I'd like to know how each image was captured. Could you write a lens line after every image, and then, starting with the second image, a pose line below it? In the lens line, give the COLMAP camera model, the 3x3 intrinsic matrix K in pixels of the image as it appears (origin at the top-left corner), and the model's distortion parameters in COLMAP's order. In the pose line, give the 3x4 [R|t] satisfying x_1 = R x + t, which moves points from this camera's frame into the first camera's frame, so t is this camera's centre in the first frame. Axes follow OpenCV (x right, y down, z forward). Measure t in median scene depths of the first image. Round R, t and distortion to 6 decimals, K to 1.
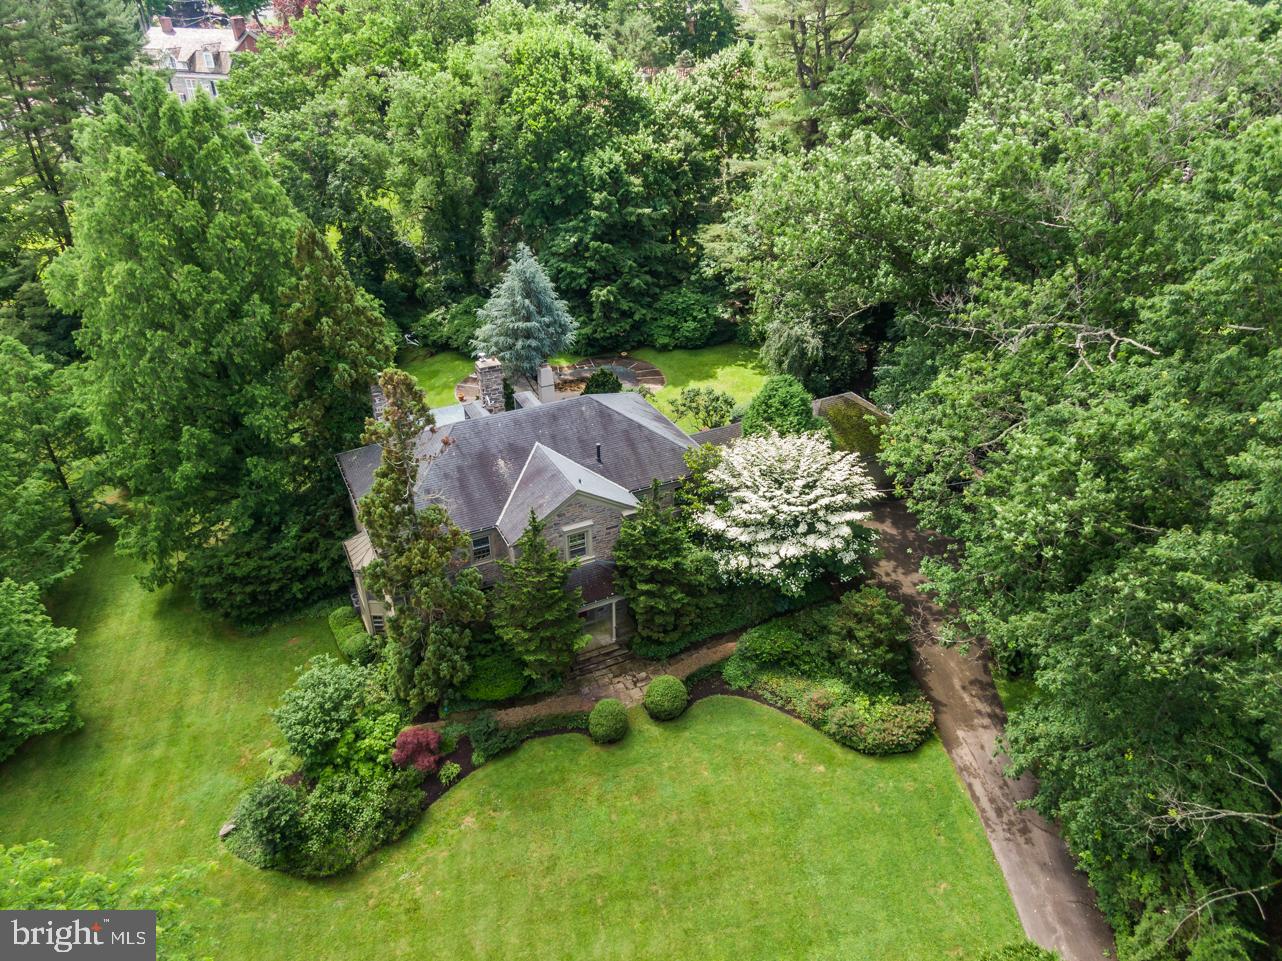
lens RADIAL K [[892.7, 0, 644.6], [0, 892.7, 481.7], [0, 0, 1]] dist [0.007387, -0.009937]
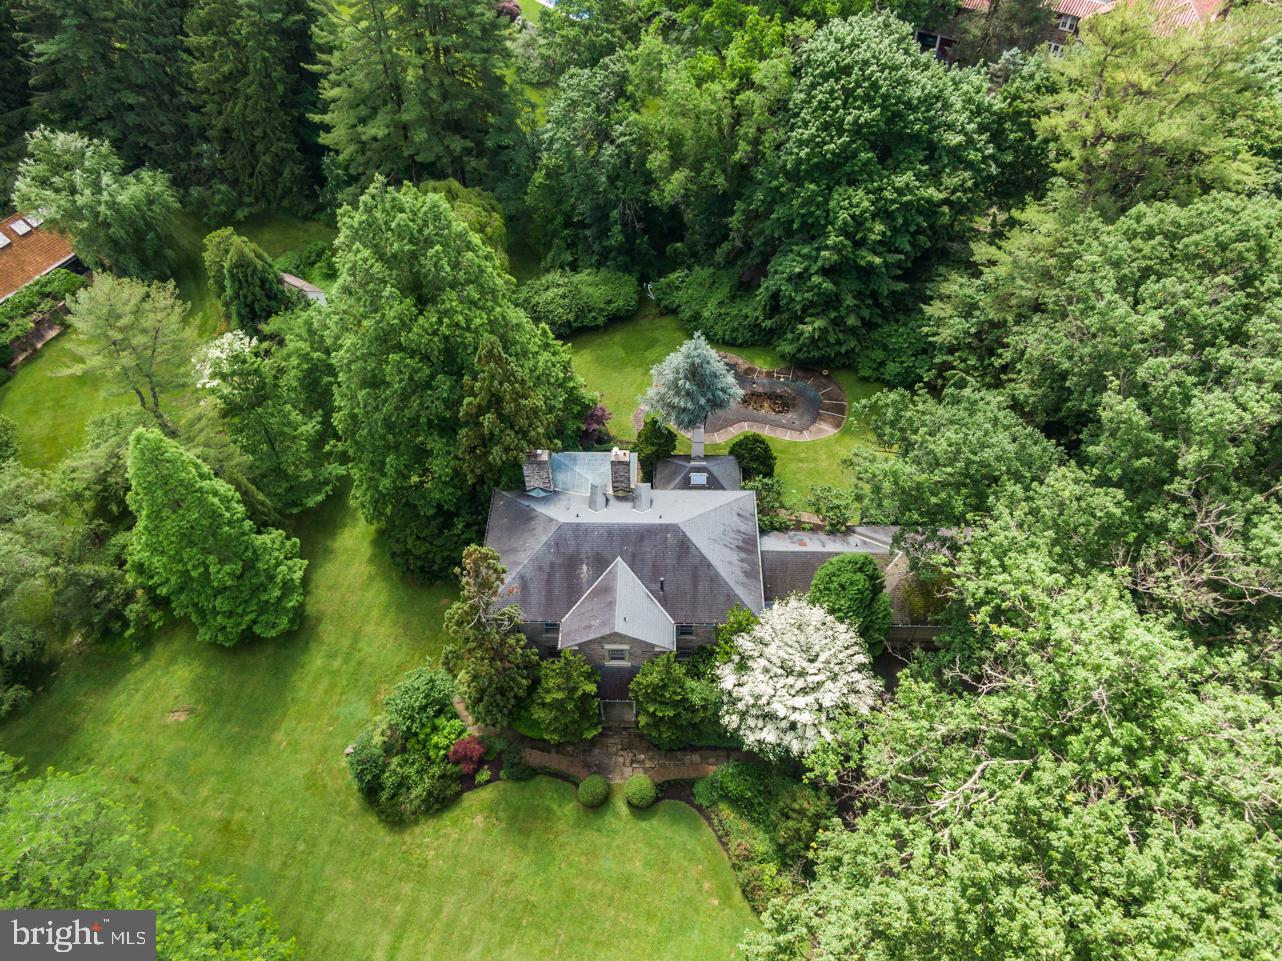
lens RADIAL K [[892.7, 0, 639.3], [0, 892.7, 478.2], [0, 0, 1]] dist [0.007387, -0.009937]
pose [[0.888979, 0.342471, -0.304024, 0.278937], [-0.232486, 0.909473, 0.344686, -0.666019], [0.394547, -0.235737, 0.888122, -0.066161]]
